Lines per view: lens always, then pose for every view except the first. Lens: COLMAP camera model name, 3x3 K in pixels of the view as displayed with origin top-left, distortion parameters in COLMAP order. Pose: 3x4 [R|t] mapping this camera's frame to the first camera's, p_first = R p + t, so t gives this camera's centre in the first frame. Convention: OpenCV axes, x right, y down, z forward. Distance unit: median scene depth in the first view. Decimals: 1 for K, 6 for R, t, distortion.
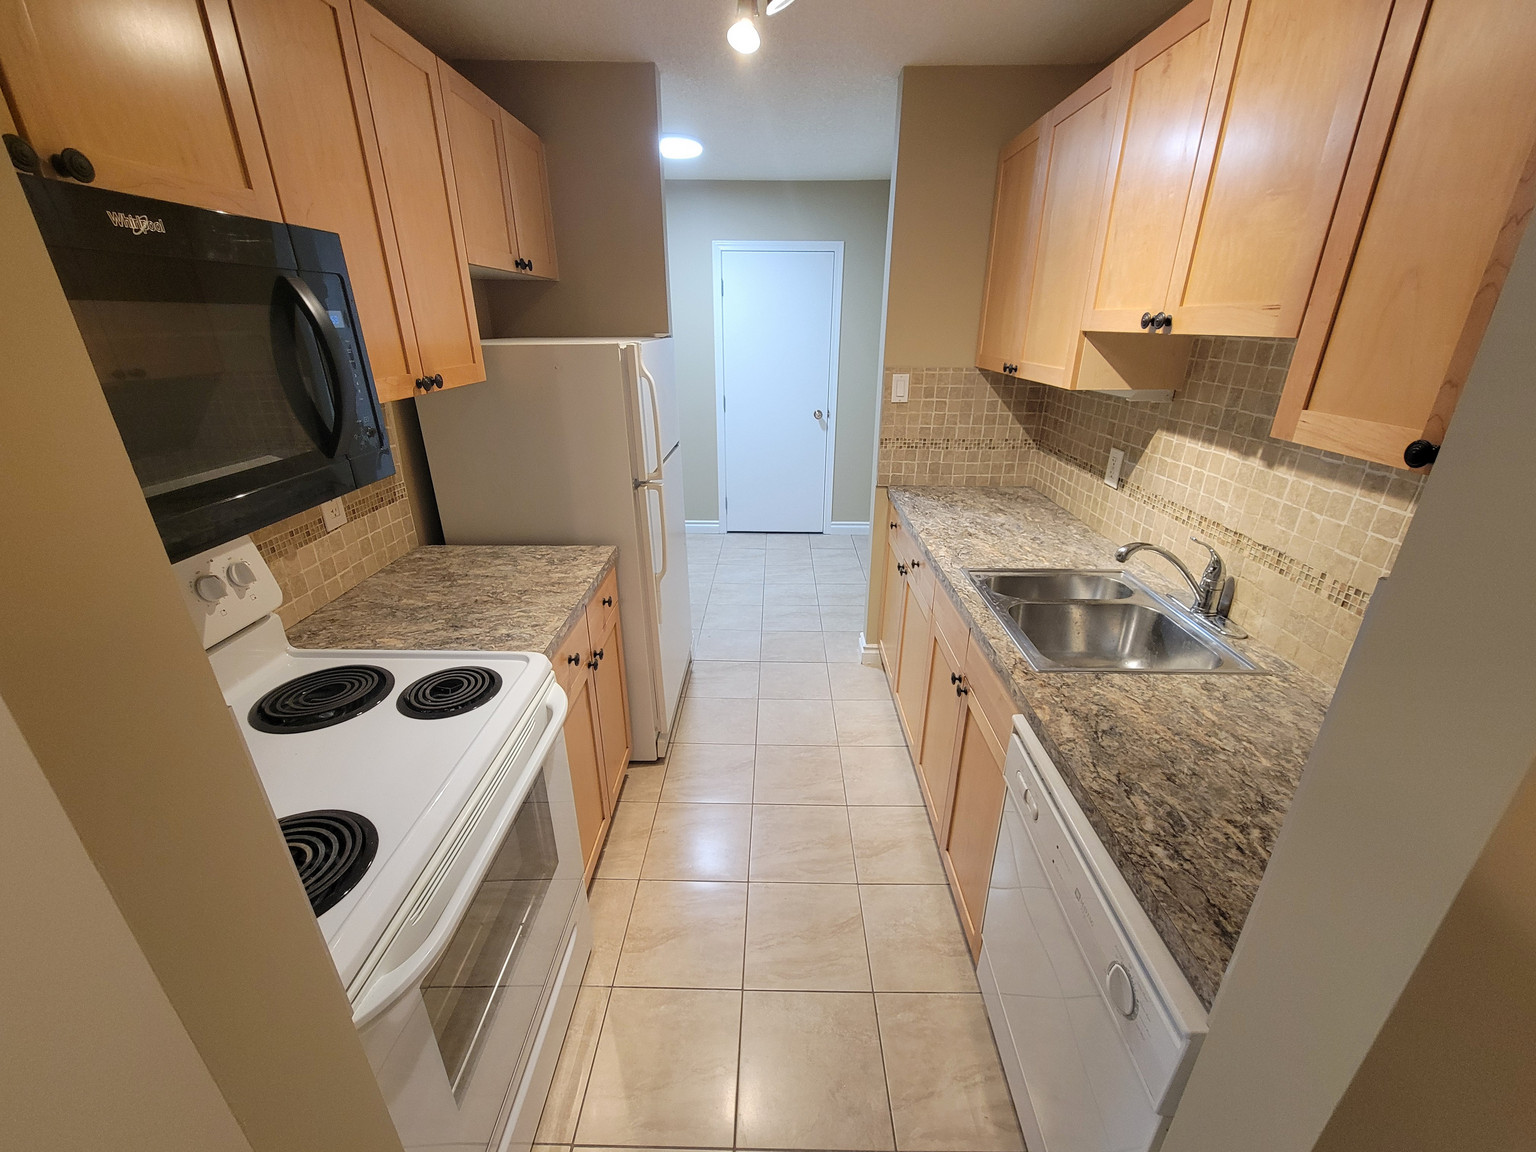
lens RADIAL K [[627.8, 0, 770.5], [0, 627.8, 584.8], [0, 0, 1]] dist [-0.001526, -0.000621]
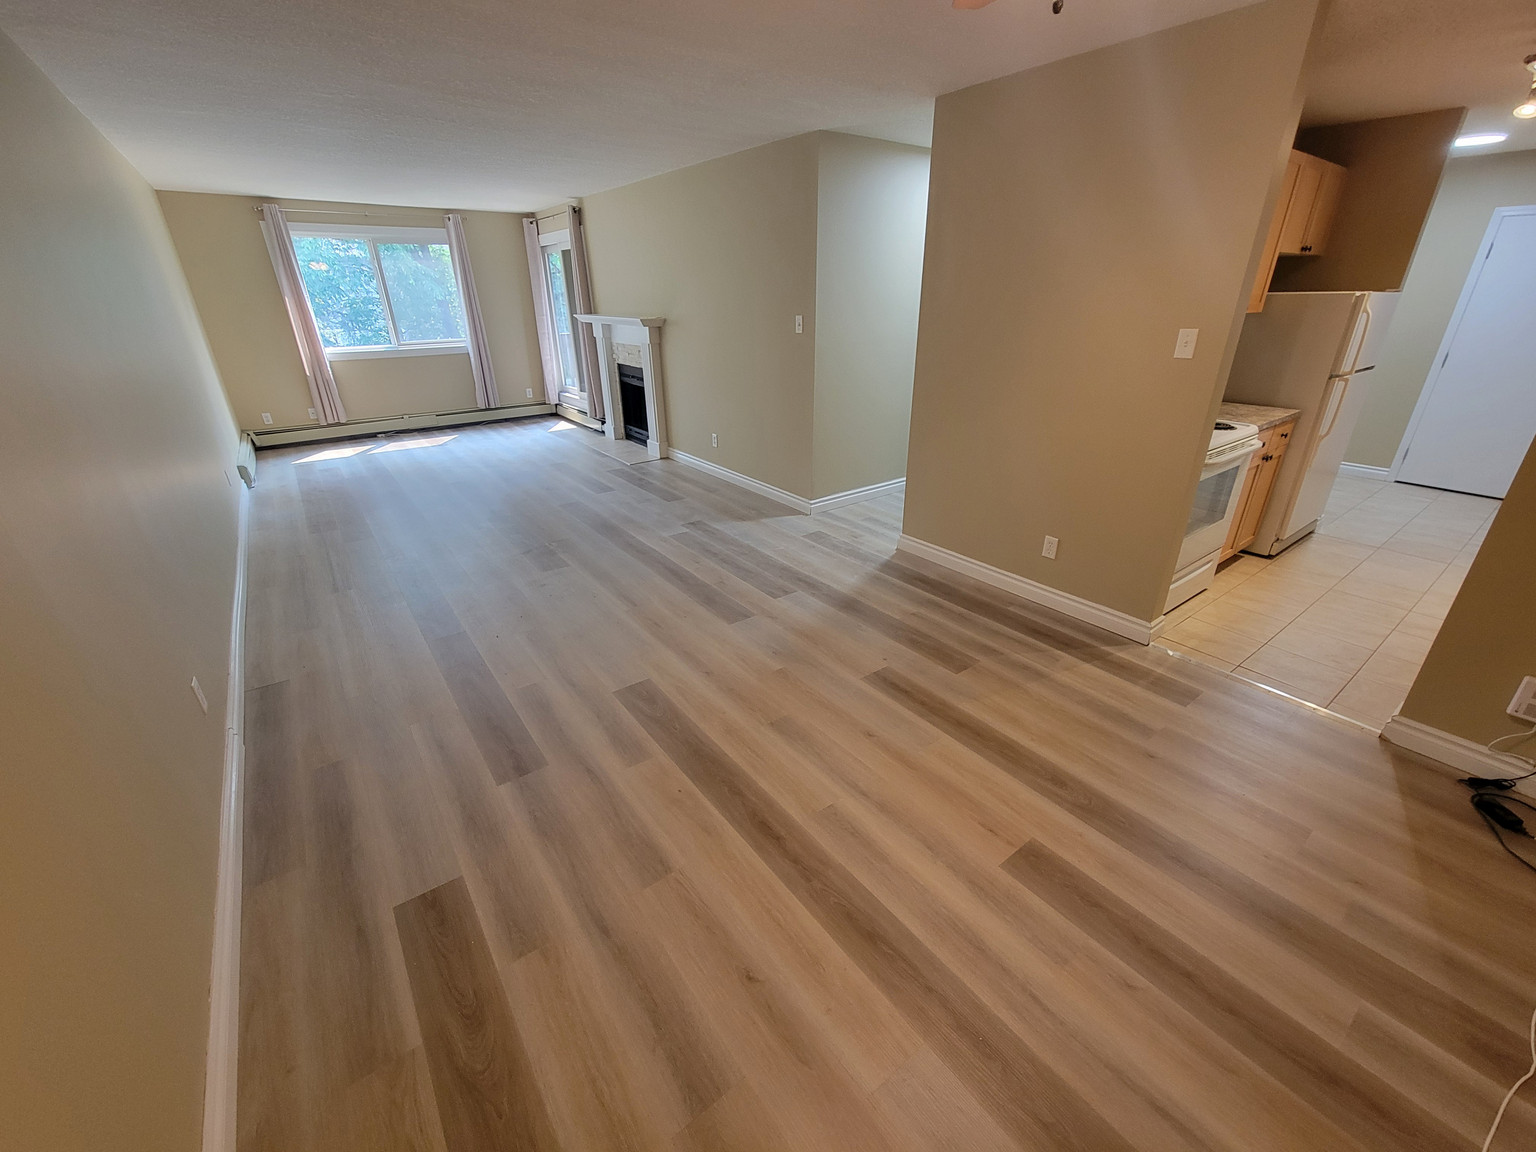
lens RADIAL K [[627.8, 0, 766.4], [0, 627.8, 573.0], [0, 0, 1]] dist [-0.001526, -0.000621]
pose [[0.609660, 0.322351, -0.724158, 0.249720], [-0.295561, 0.940137, 0.169663, 0.491917], [0.735499, 0.110596, 0.668438, -1.178489]]
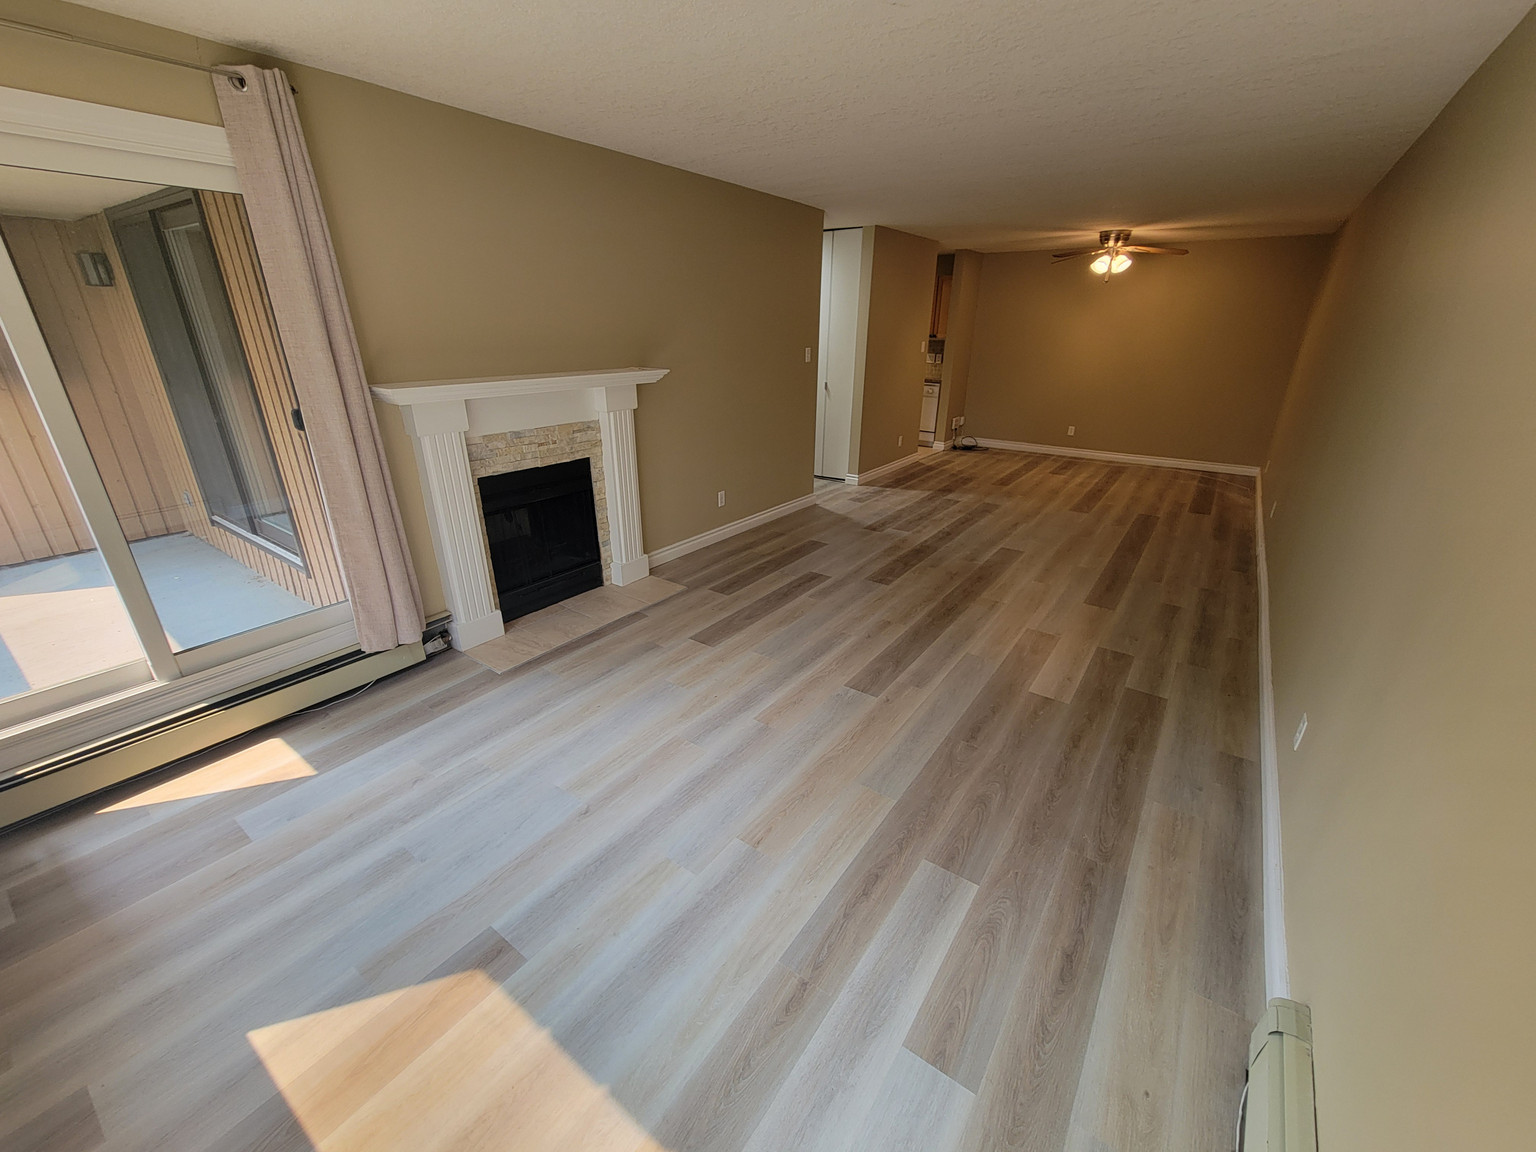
lens RADIAL K [[627.8, 0, 772.5], [0, 627.8, 576.8], [0, 0, 1]] dist [-0.001526, -0.000621]
pose [[0.568884, -0.304289, 0.764055, -3.696724], [0.303675, 0.941101, 0.148695, 0.462515], [-0.764299, 0.147434, 0.627782, -1.154993]]
